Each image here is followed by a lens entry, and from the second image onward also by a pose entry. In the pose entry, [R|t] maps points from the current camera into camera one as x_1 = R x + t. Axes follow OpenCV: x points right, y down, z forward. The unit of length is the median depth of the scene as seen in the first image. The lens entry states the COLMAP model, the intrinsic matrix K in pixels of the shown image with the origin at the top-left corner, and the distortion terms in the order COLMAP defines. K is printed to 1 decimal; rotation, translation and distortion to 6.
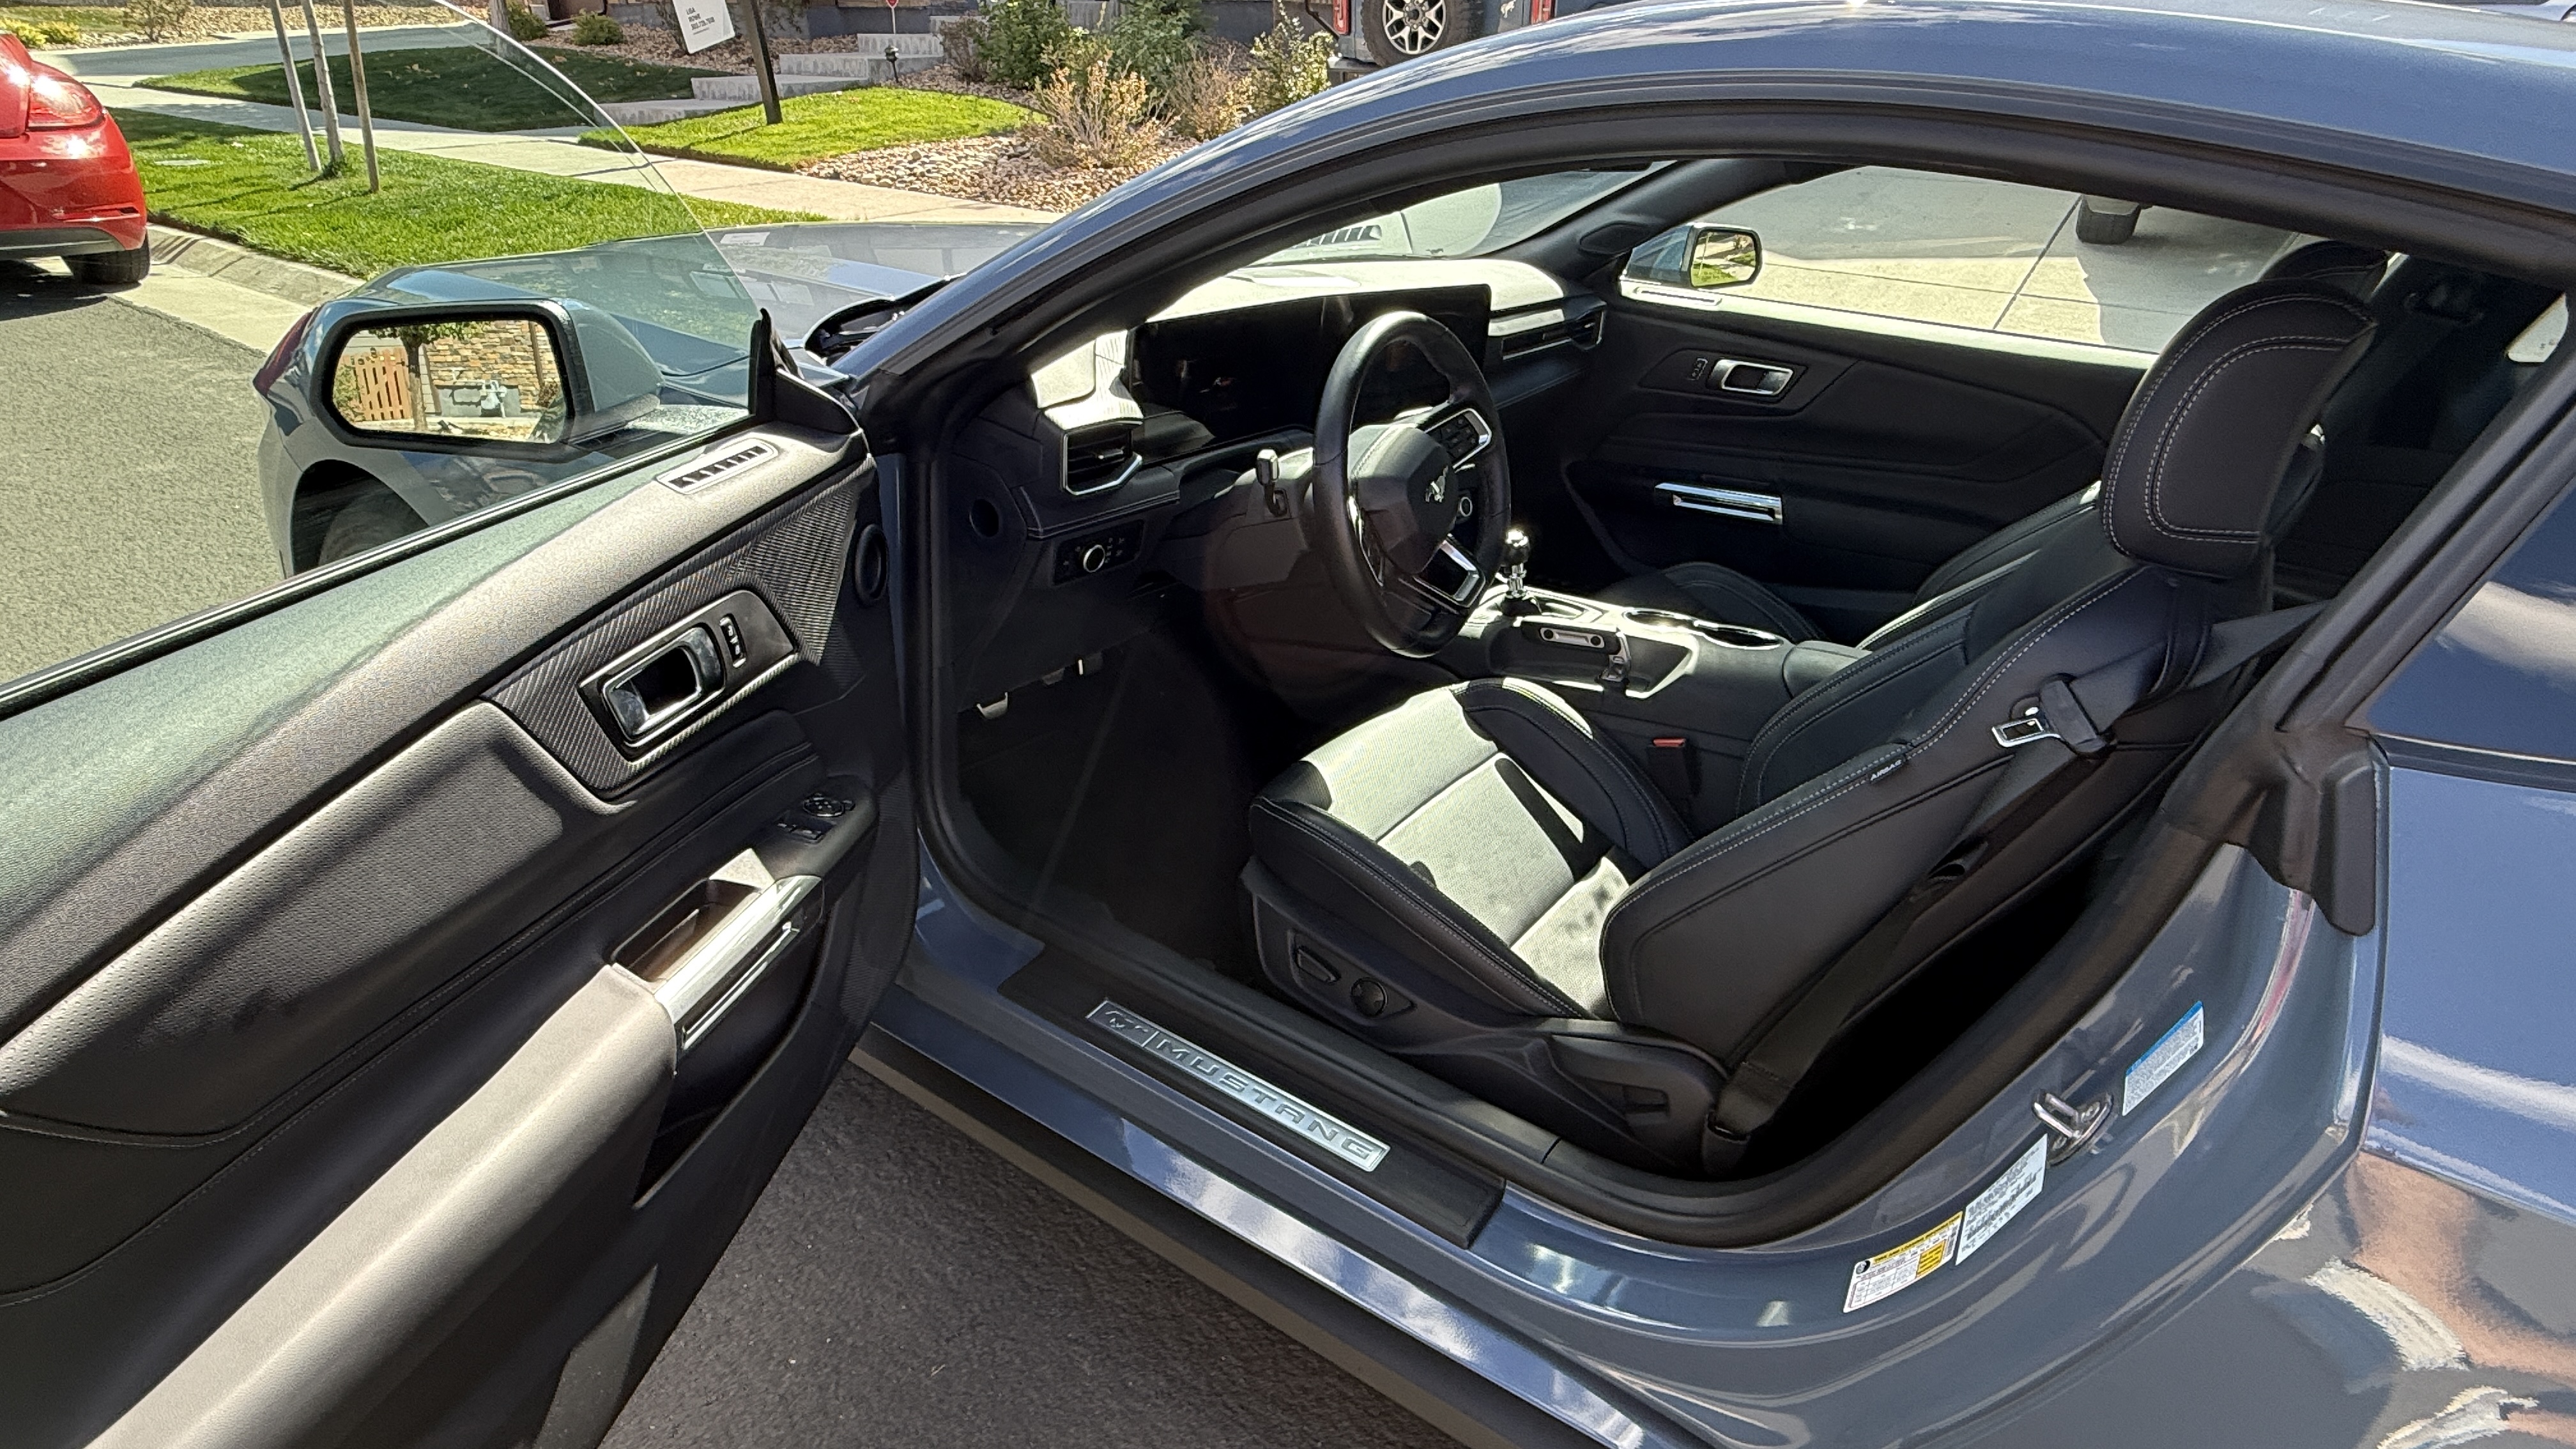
lens RADIAL K [[1400.6, 0, 1288.0], [0, 1400.6, 724.5], [0, 0, 1]] dist [-0.001916, -0.000367]
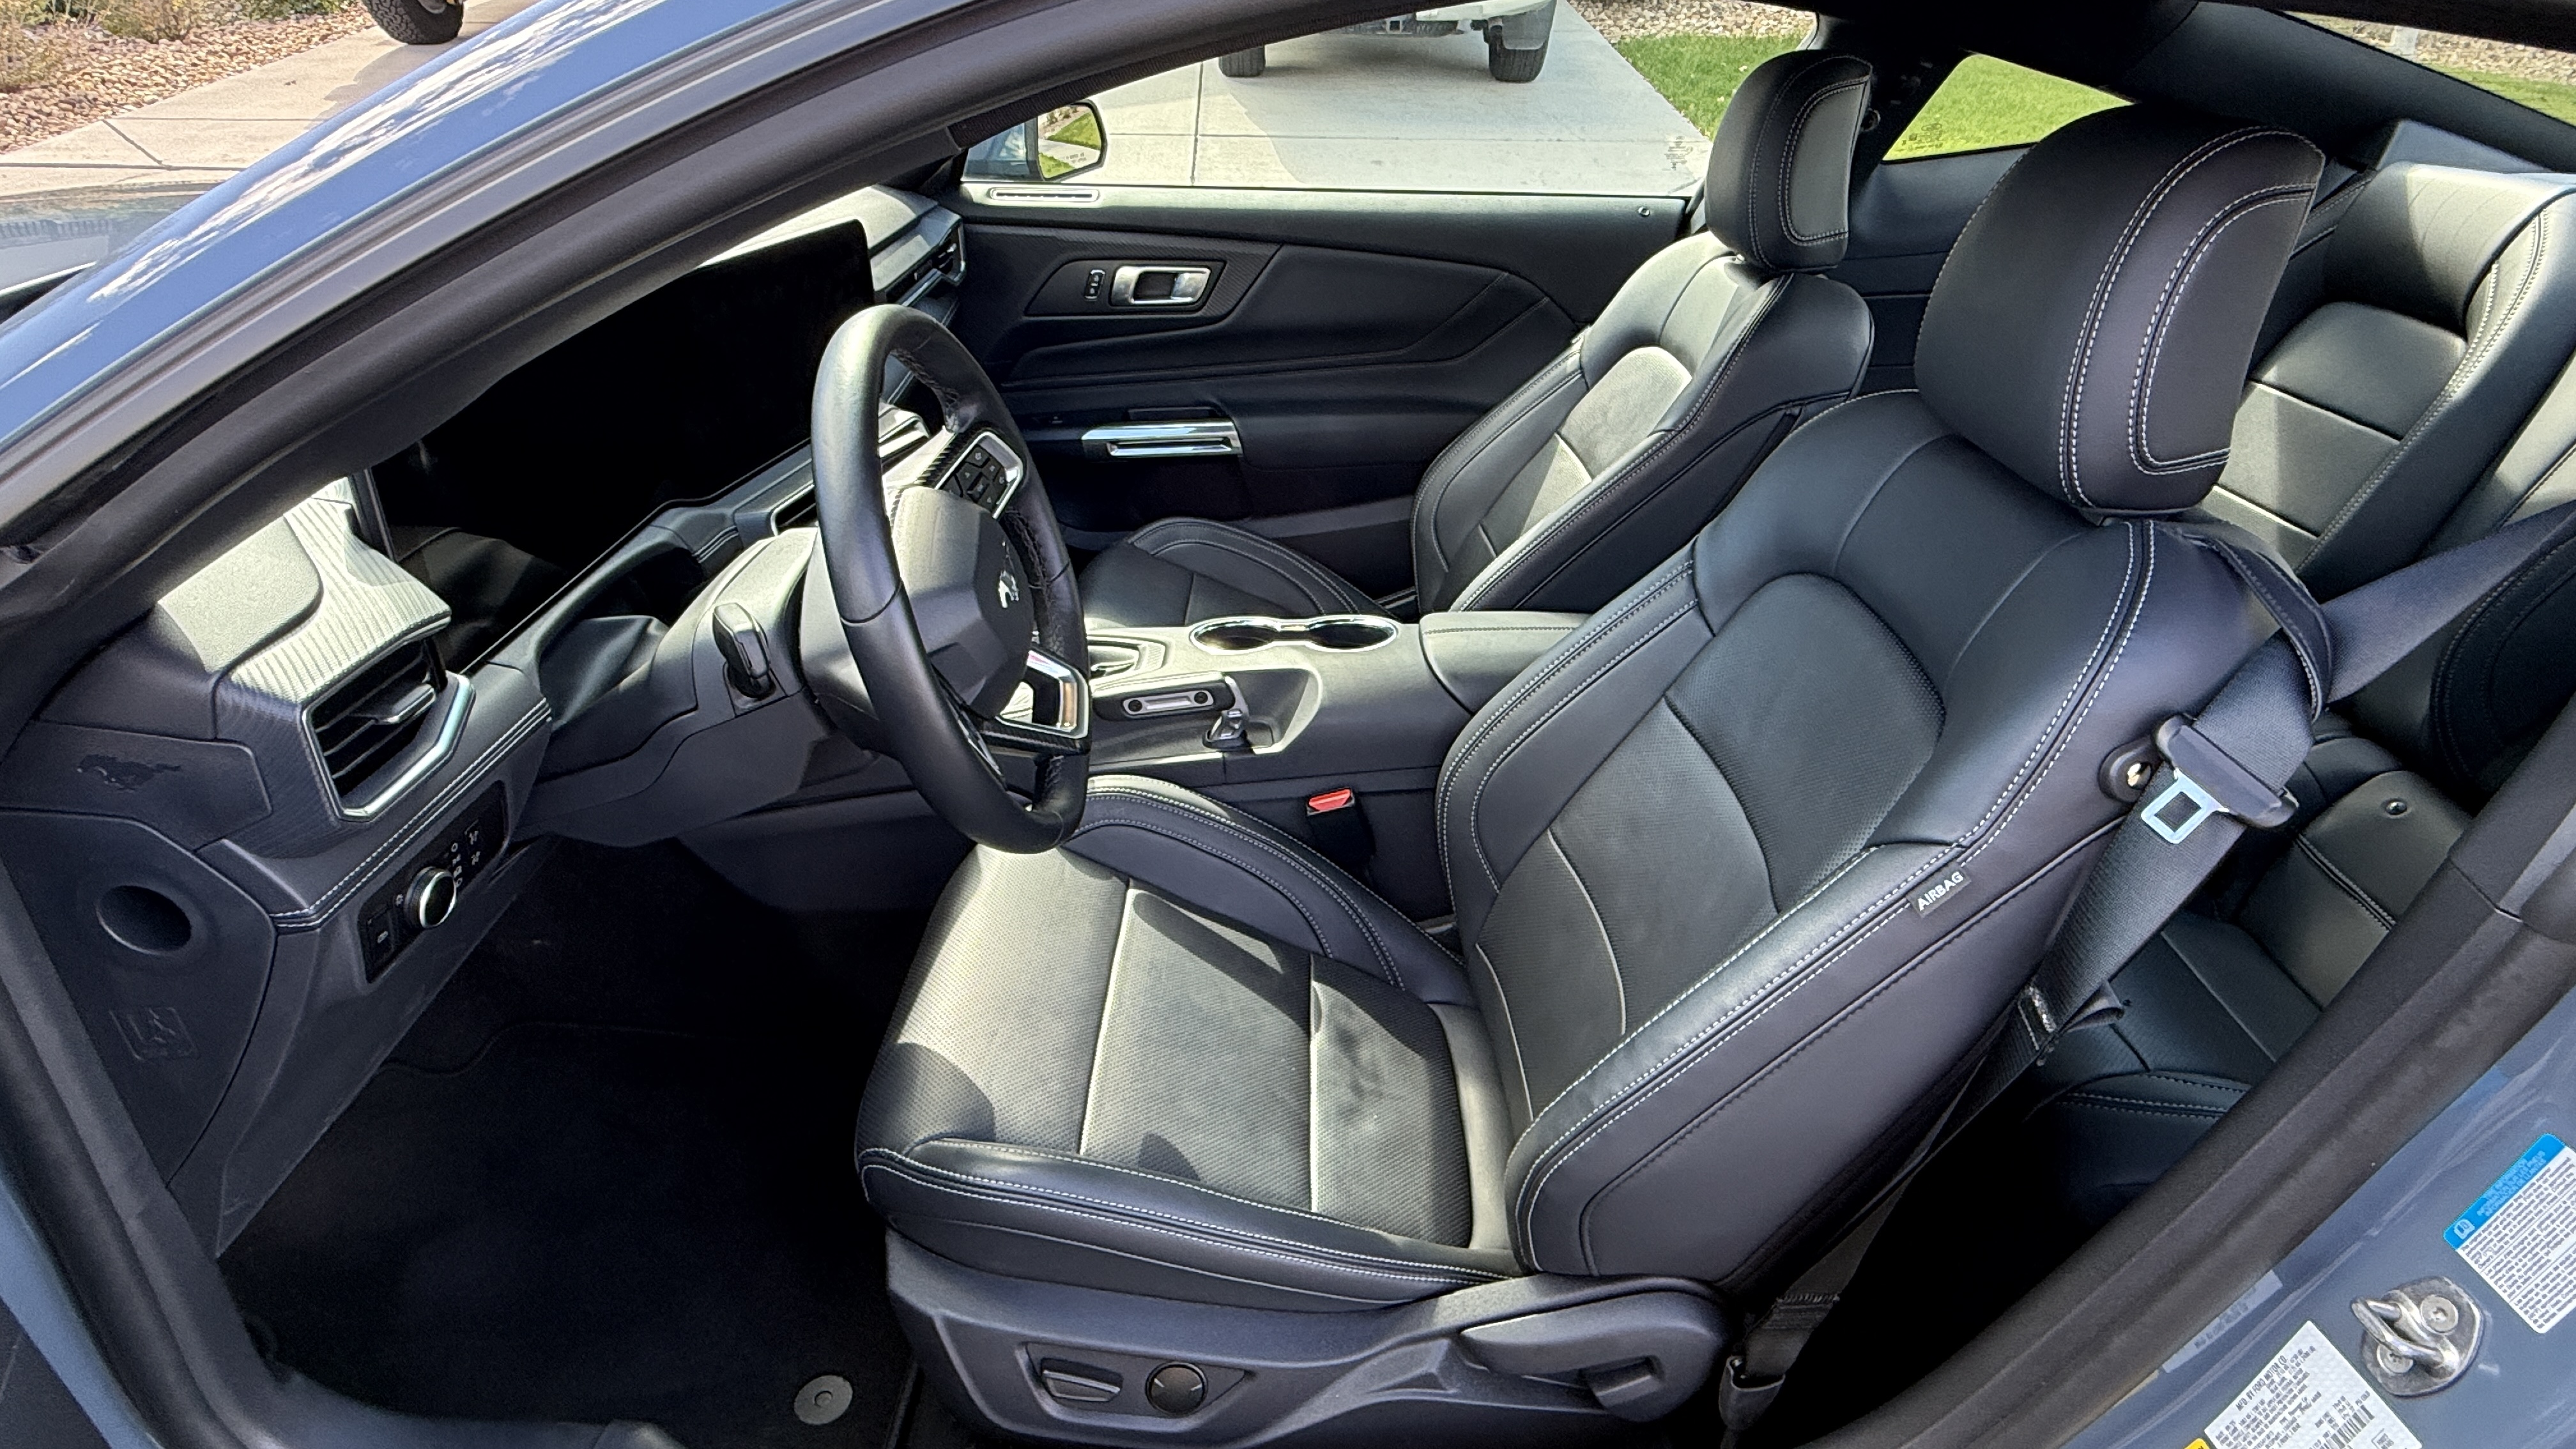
lens RADIAL K [[1373.8, 0, 1288.0], [0, 1373.8, 724.5], [0, 0, 1]] dist [0.013580, 0.000582]
pose [[0.833299, -0.308947, 0.458437, -0.077434], [0.267665, 0.951061, 0.154400, -0.146015], [-0.483703, -0.005954, 0.875212, 0.346371]]
